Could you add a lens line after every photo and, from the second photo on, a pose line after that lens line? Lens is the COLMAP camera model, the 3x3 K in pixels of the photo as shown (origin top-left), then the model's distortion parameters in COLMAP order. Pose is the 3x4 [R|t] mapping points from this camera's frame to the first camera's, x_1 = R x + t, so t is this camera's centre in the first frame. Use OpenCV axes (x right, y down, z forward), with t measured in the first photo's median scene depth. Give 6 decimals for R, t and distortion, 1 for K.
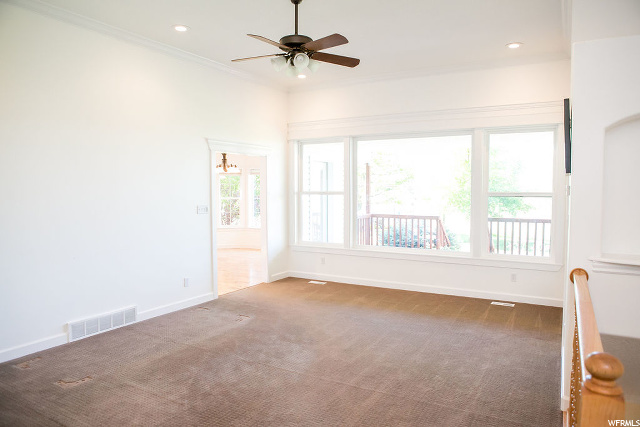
lens RADIAL K [[441.2, 0, 319.6], [0, 441.2, 211.6], [0, 0, 1]] dist [-0.109143, 0.077937]
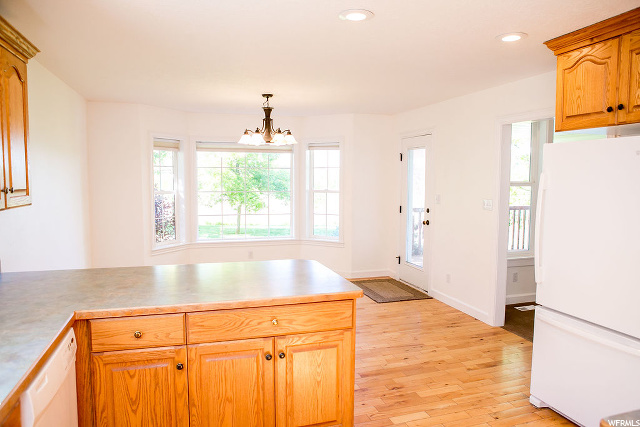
lens RADIAL K [[441.2, 0, 319.6], [0, 441.2, 211.6], [0, 0, 1]] dist [-0.109143, 0.077937]
pose [[0.677749, -0.055221, 0.733217, -0.495505], [0.031267, 0.998438, 0.046294, -0.027050], [-0.734628, -0.008451, 0.678417, 0.519381]]
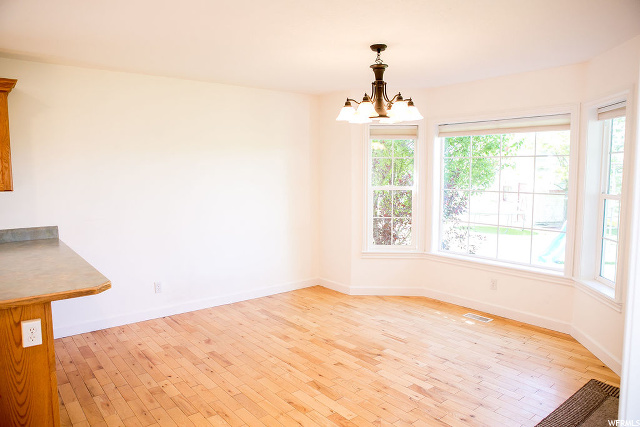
lens RADIAL K [[430.6, 0, 318.4], [0, 430.6, 212.0], [0, 0, 1]] dist [-0.097267, 0.051729]
pose [[0.934457, 0.026714, -0.355072, -0.120625], [-0.011566, 0.998933, 0.044718, -0.026004], [0.355887, -0.037680, 0.933769, 0.574464]]
